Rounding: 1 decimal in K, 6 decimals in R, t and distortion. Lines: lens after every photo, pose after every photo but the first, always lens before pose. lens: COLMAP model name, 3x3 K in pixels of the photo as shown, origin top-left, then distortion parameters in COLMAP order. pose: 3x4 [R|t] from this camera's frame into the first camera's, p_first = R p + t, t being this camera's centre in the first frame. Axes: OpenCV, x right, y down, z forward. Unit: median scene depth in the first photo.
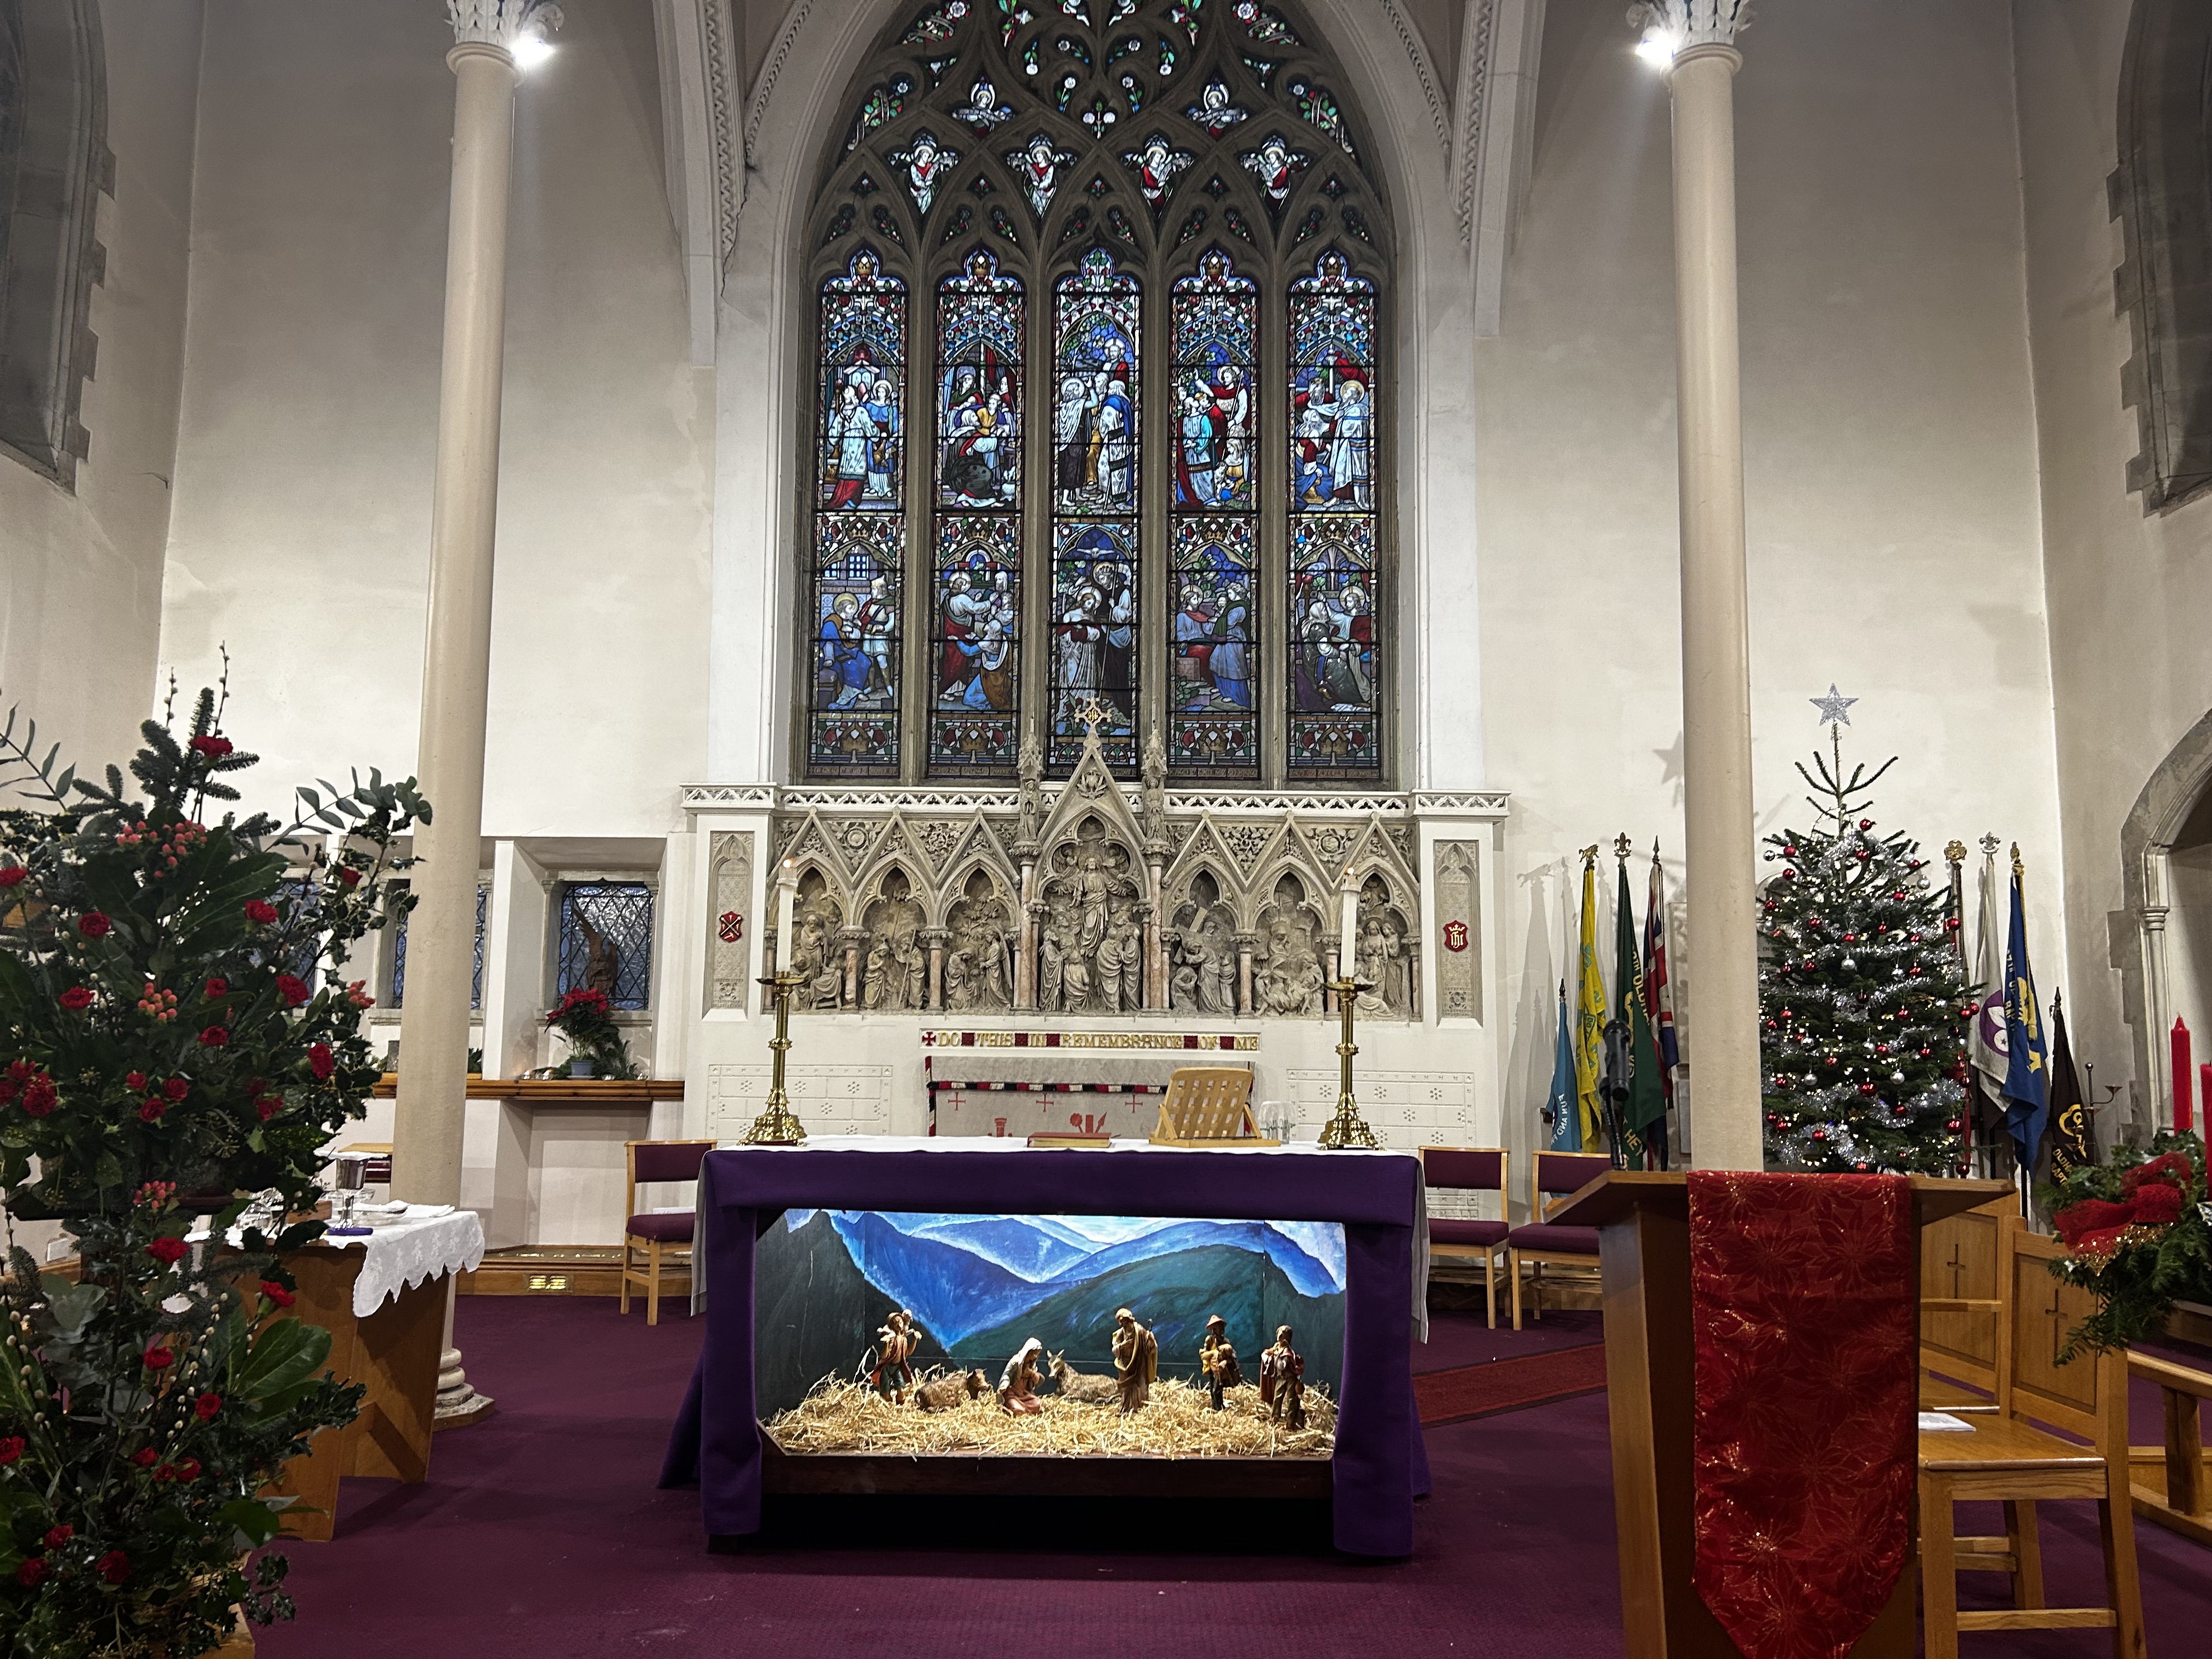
lens RADIAL K [[1715.9, 0, 1106.0], [0, 1715.9, 829.5], [0, 0, 1]] dist [0.086123, -0.115981]
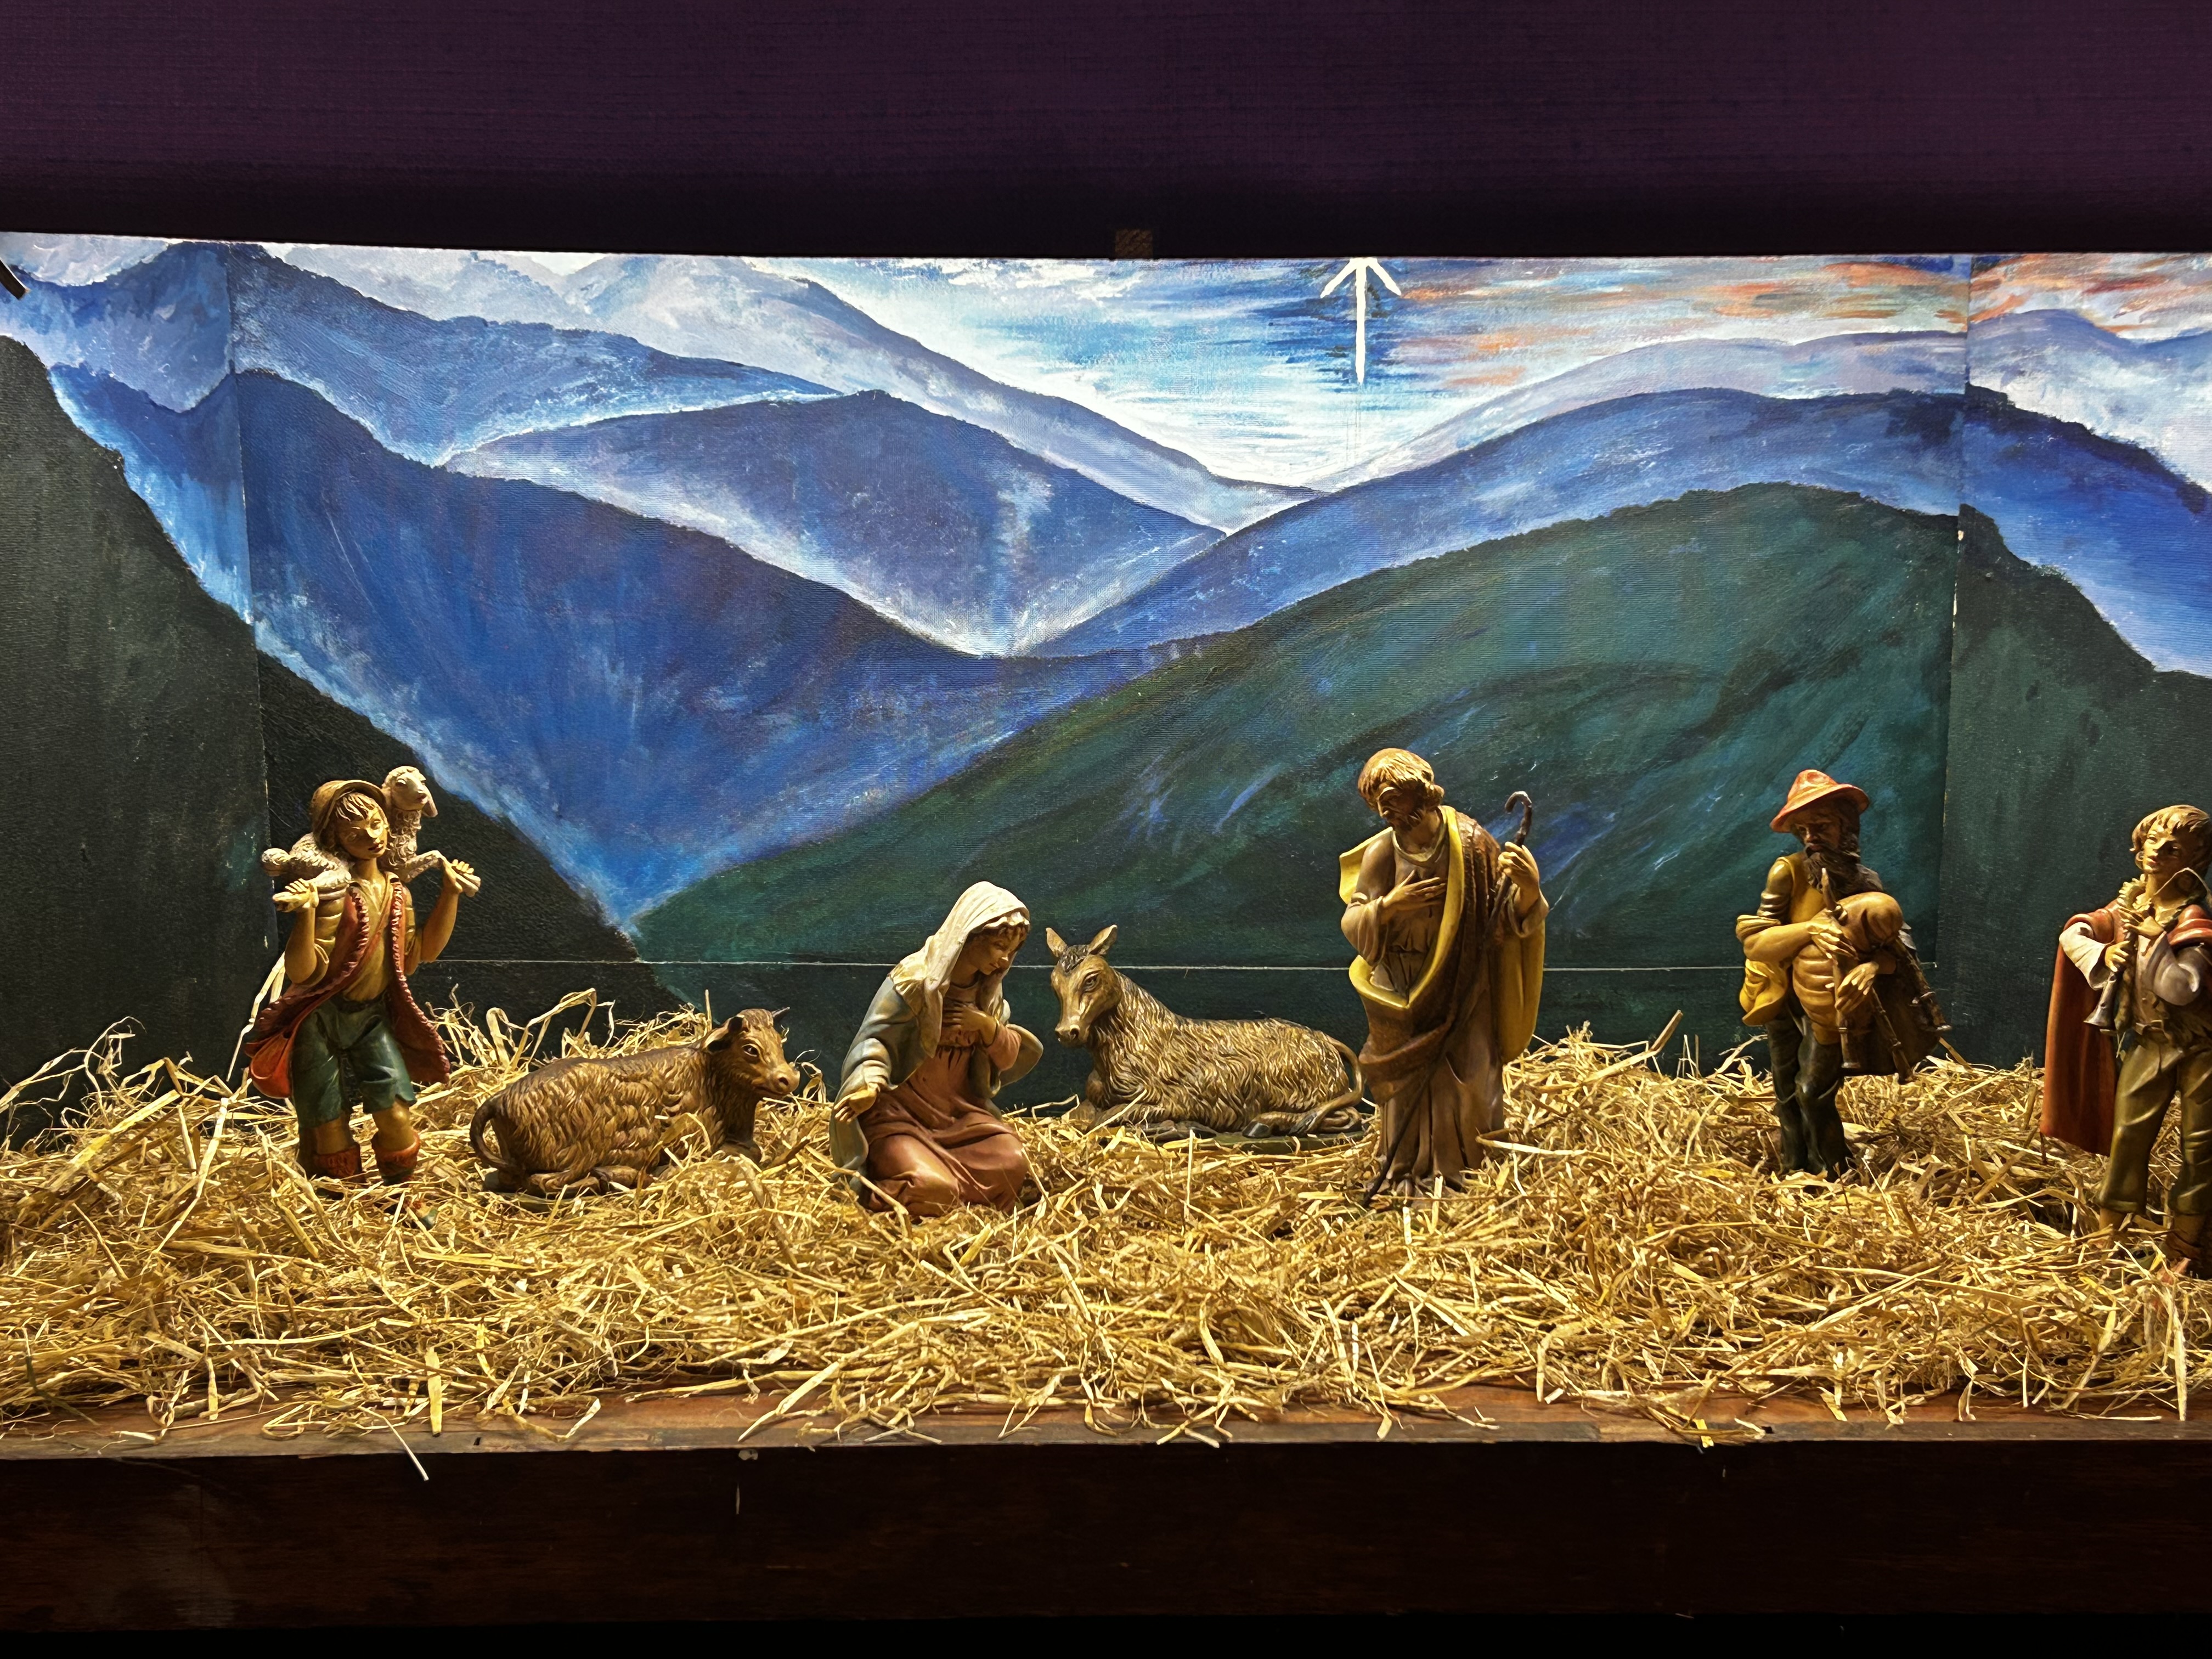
lens RADIAL K [[3210.3, 0, 1106.0], [0, 3210.3, 829.5], [0, 0, 1]] dist [0.022725, 0.015206]
pose [[0.999835, -0.016333, 0.007945, -0.029759], [0.013536, 0.961740, 0.273630, 0.172841], [-0.012111, -0.273478, 0.961802, 0.595982]]
